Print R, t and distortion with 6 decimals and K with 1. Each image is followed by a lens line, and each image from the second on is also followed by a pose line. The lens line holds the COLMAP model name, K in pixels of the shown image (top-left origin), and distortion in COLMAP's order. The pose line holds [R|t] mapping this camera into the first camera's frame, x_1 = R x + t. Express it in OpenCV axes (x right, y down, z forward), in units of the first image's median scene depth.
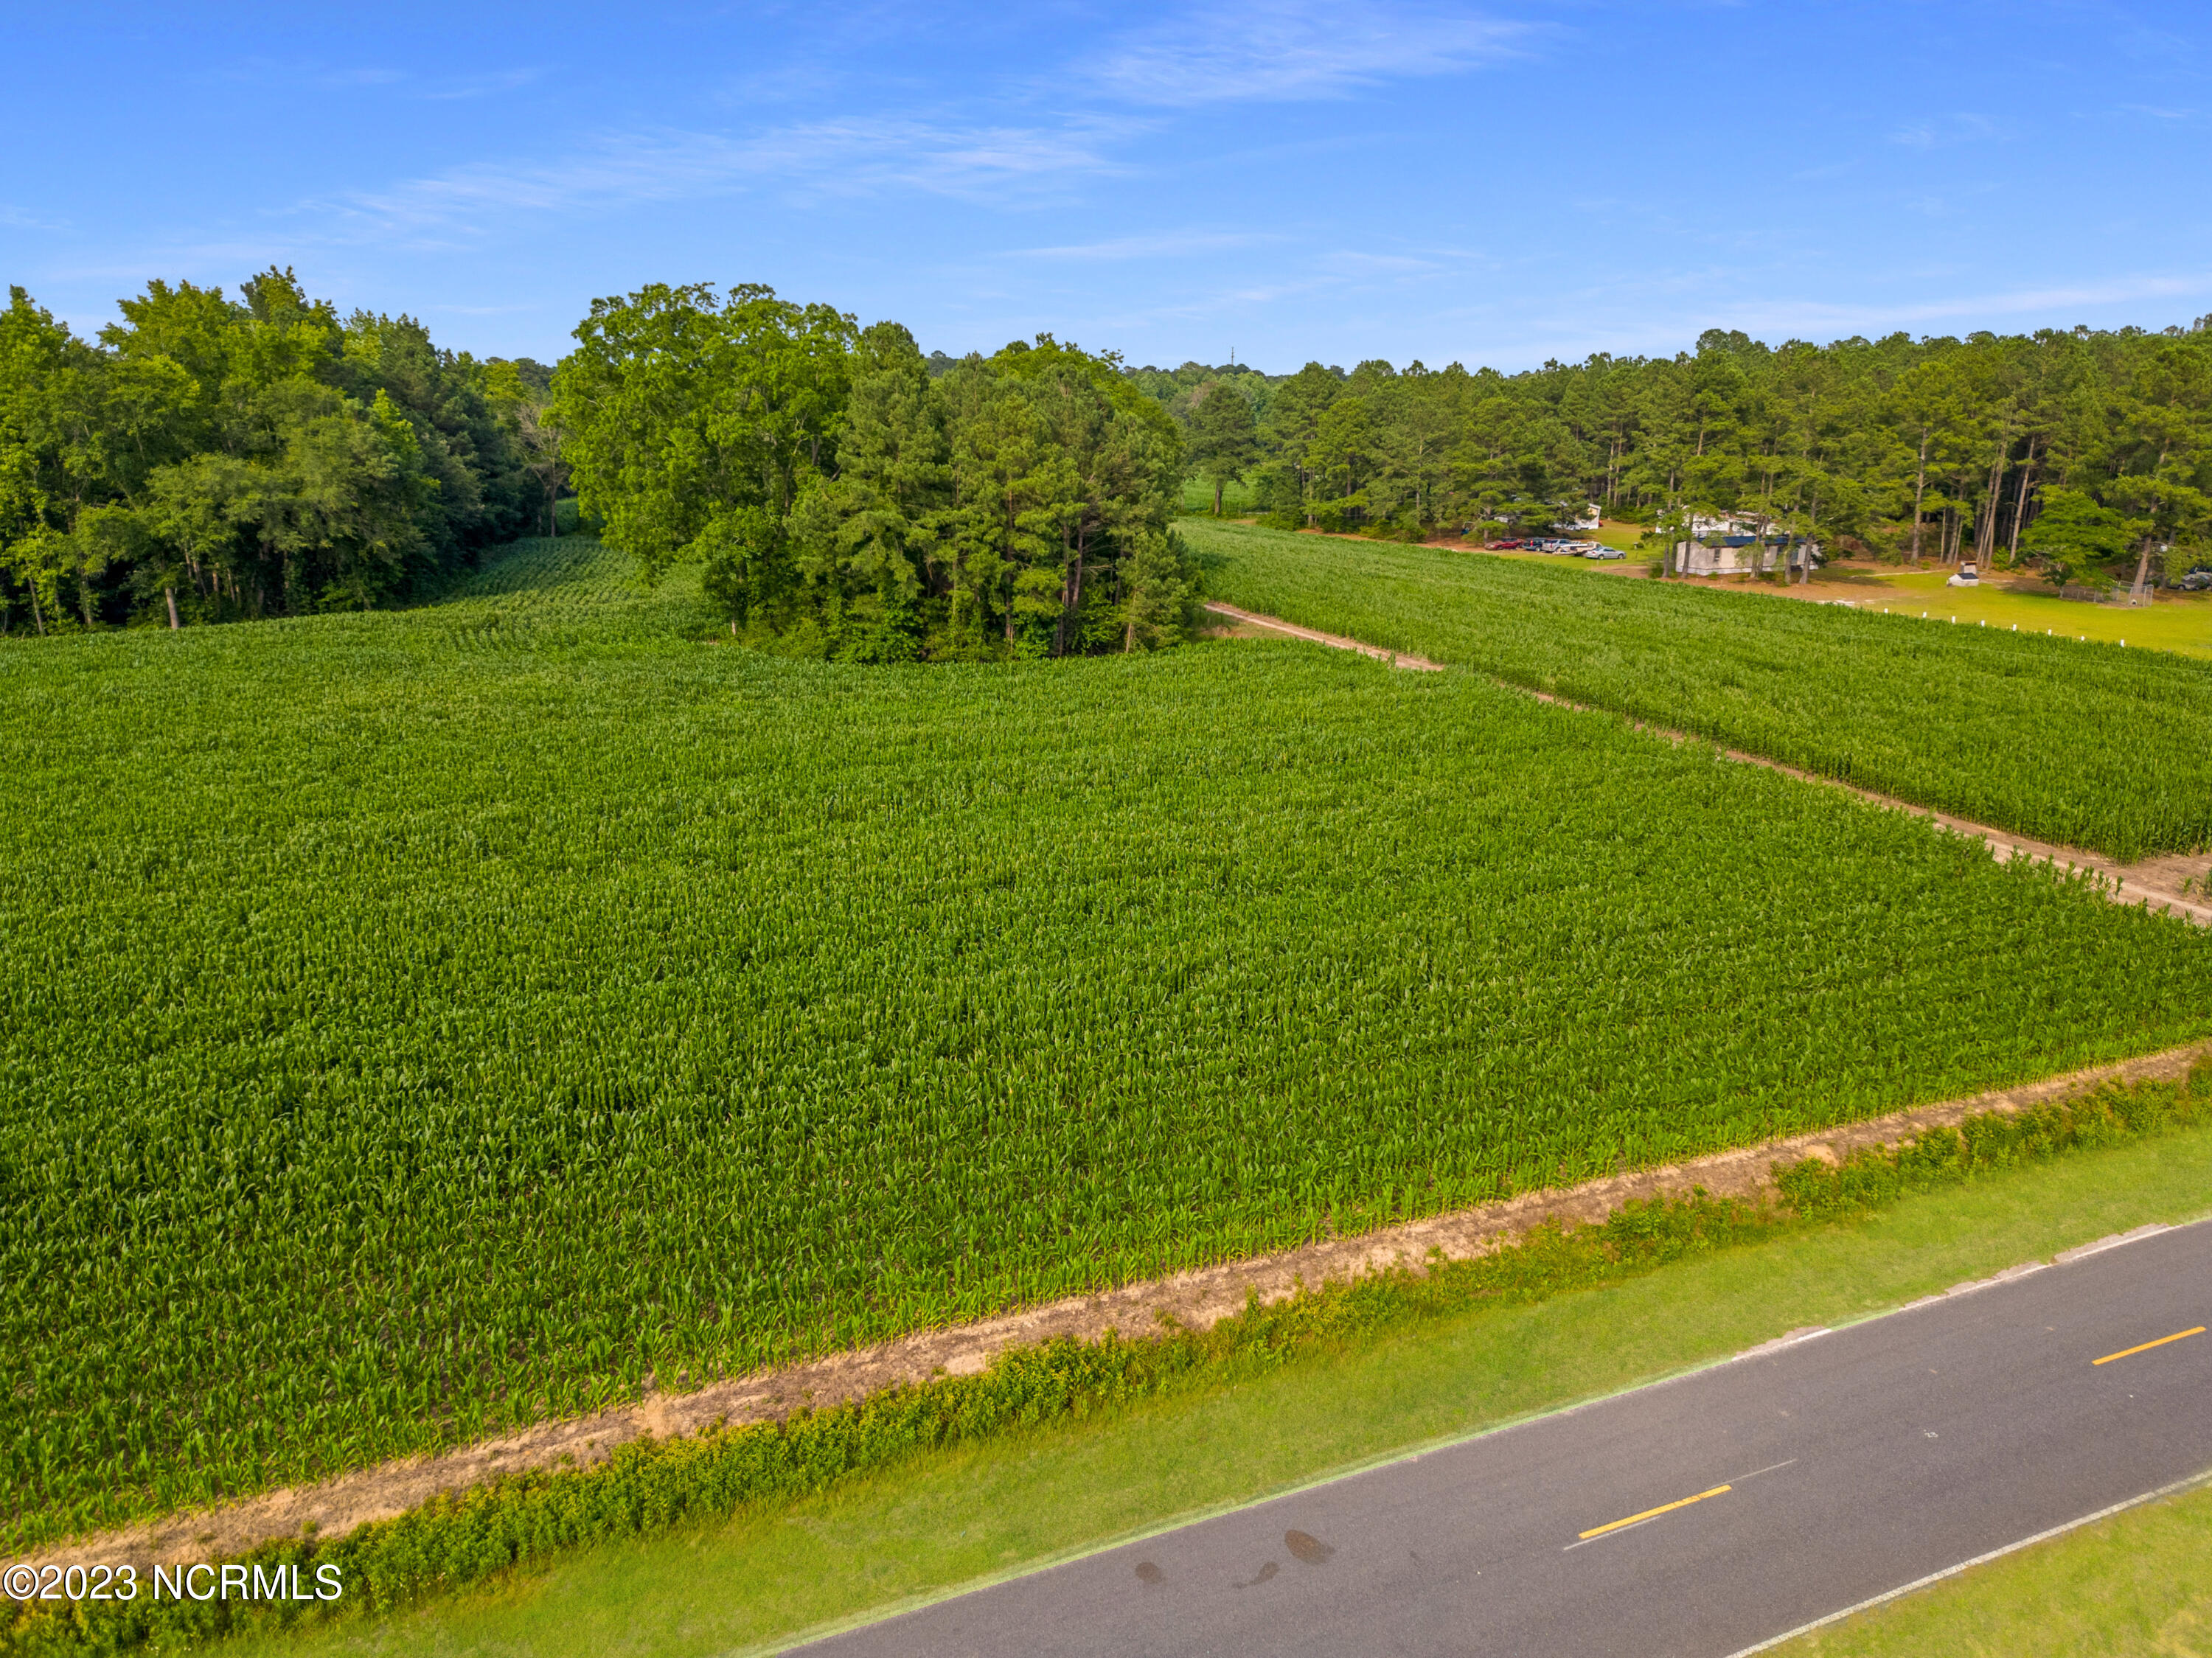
lens RADIAL K [[1671.1, 0, 1106.0], [0, 1671.1, 829.0], [0, 0, 1]] dist [0.063625, -0.054636]
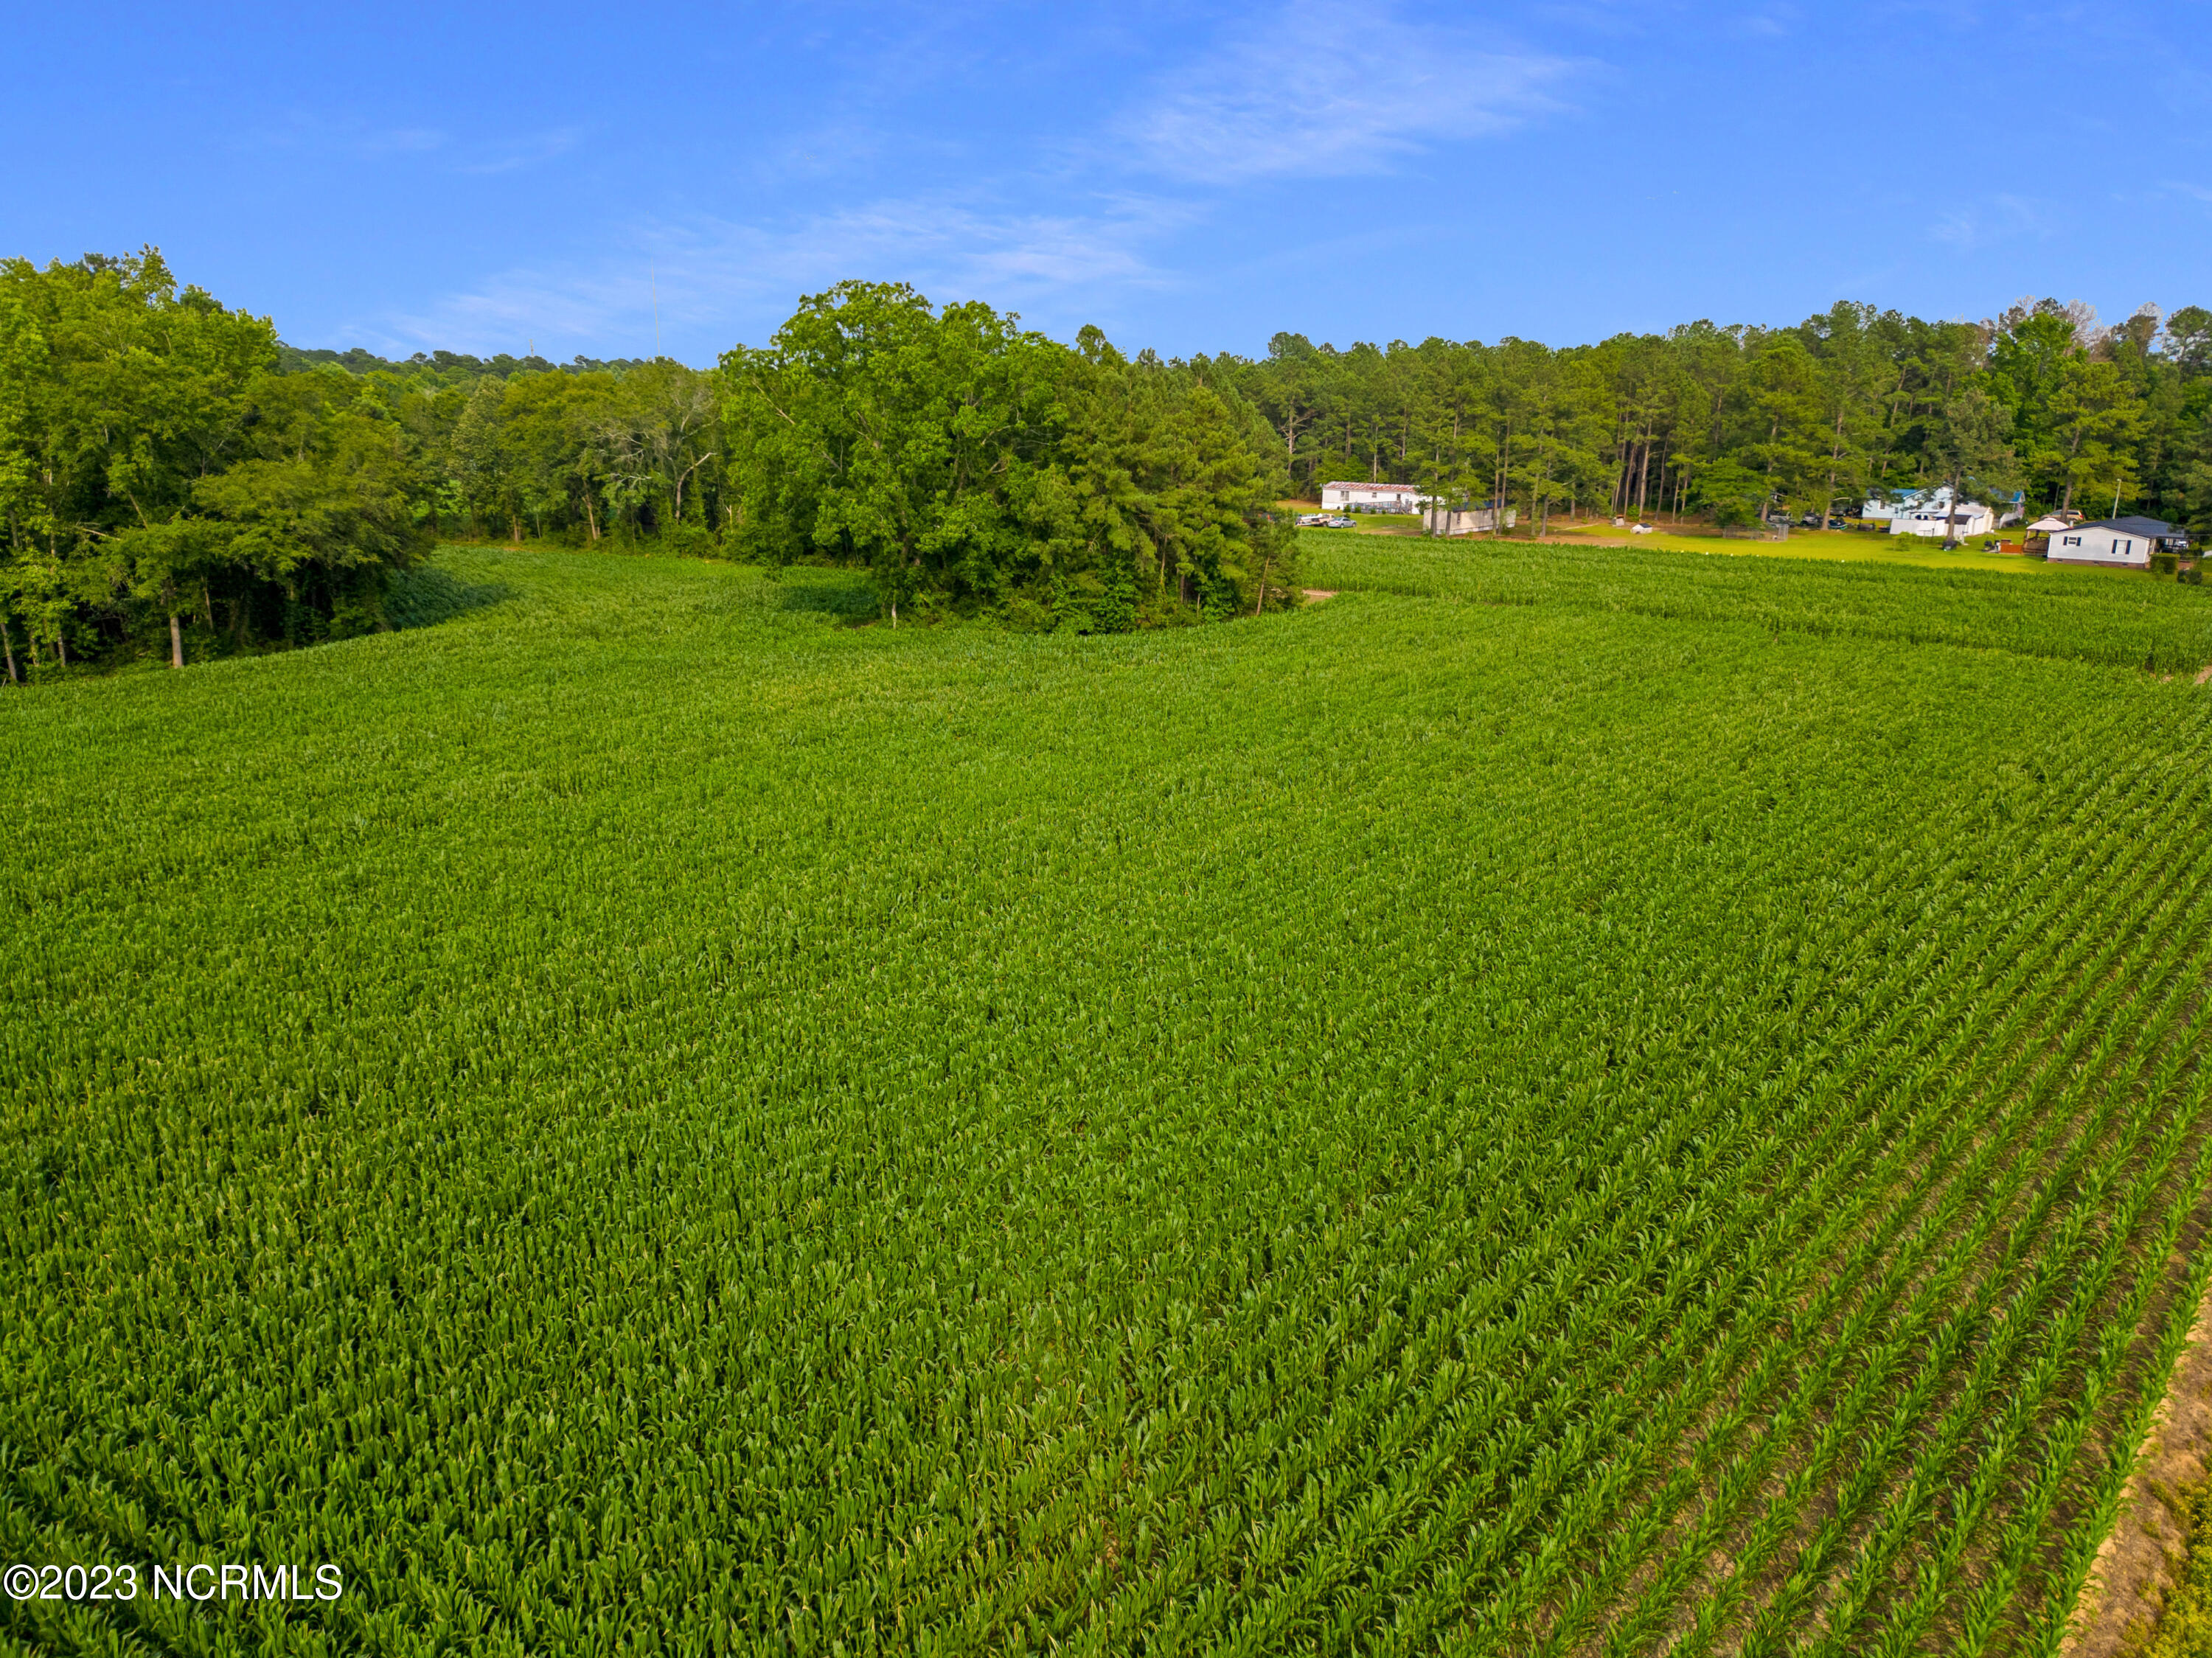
lens RADIAL K [[1671.1, 0, 1106.0], [0, 1671.1, 829.0], [0, 0, 1]] dist [0.063625, -0.054636]
pose [[0.898614, -0.117585, 0.422691, -0.500182], [0.116423, 0.992786, 0.028668, -0.001858], [-0.423012, 0.023450, 0.905821, 0.003333]]
